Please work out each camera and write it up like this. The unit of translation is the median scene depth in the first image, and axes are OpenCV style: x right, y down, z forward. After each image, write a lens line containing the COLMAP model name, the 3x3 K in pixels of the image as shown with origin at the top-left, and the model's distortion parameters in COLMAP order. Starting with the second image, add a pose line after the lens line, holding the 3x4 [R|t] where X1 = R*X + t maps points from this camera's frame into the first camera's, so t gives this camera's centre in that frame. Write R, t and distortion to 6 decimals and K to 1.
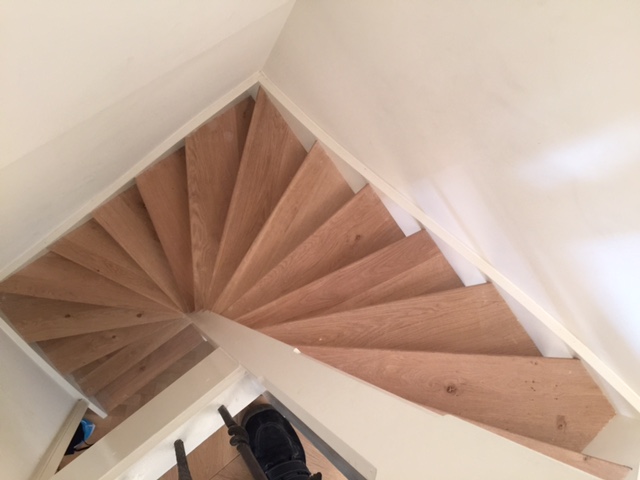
lens RADIAL K [[540.6, 0, 320.0], [0, 540.6, 240.0], [0, 0, 1]] dist [0.002978, -0.001418]
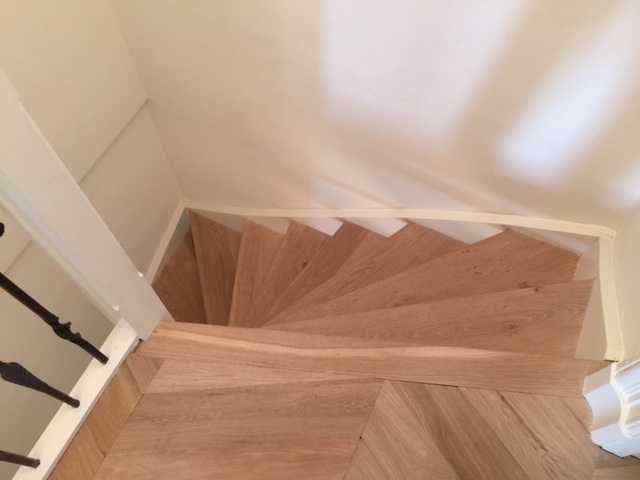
lens RADIAL K [[540.6, 0, 320.0], [0, 540.6, 240.0], [0, 0, 1]] dist [0.002978, -0.001418]
pose [[0.854702, -0.517714, -0.038161, 0.171820], [0.483315, 0.820427, -0.305461, 0.312713], [0.189450, 0.242635, 0.951439, -0.015806]]
